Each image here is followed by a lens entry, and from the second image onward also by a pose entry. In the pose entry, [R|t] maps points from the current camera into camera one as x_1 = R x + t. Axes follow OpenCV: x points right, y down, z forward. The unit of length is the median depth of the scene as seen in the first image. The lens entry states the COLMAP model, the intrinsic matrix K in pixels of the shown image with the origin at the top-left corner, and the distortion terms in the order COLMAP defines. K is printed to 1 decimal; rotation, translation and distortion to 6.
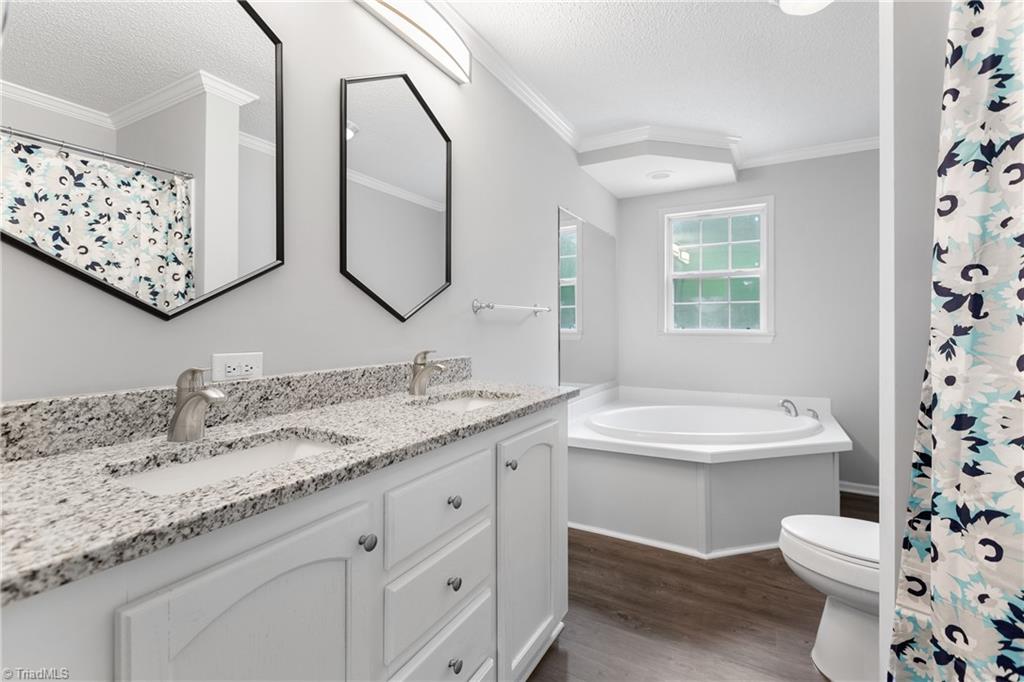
lens RADIAL K [[455.3, 0, 509.2], [0, 455.3, 323.6], [0, 0, 1]] dist [0.002328, -0.000198]
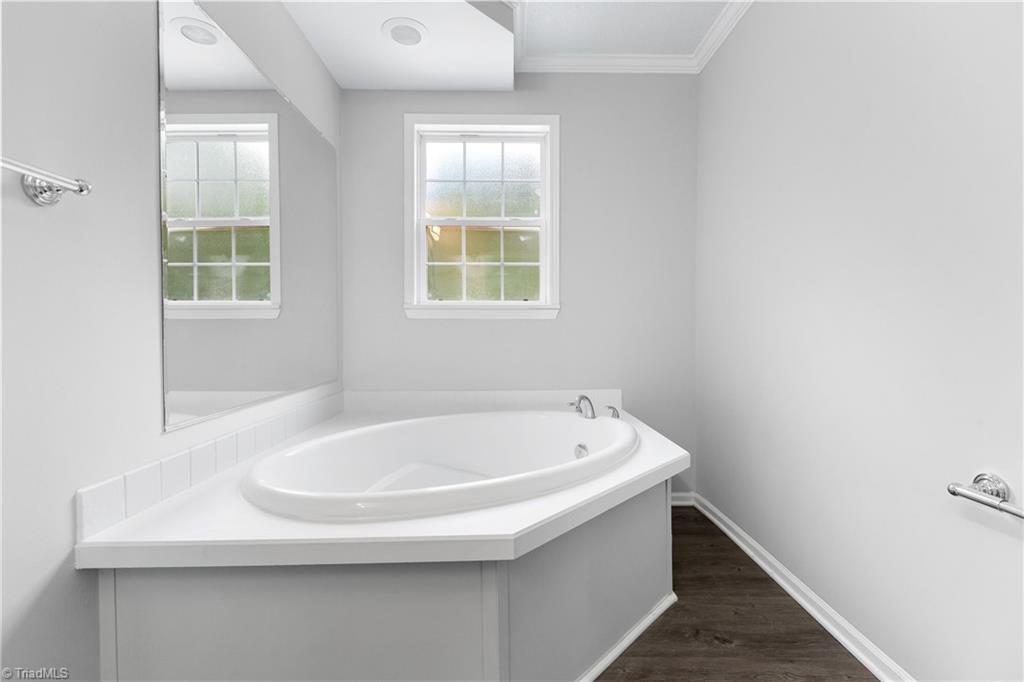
lens RADIAL K [[455.3, 0, 510.4], [0, 455.3, 336.7], [0, 0, 1]] dist [0.002328, -0.000198]
pose [[0.862241, -0.004009, 0.506482, 0.133975], [-0.007050, 0.999777, 0.019916, 0.052741], [-0.506449, -0.020743, 0.862021, 0.377226]]
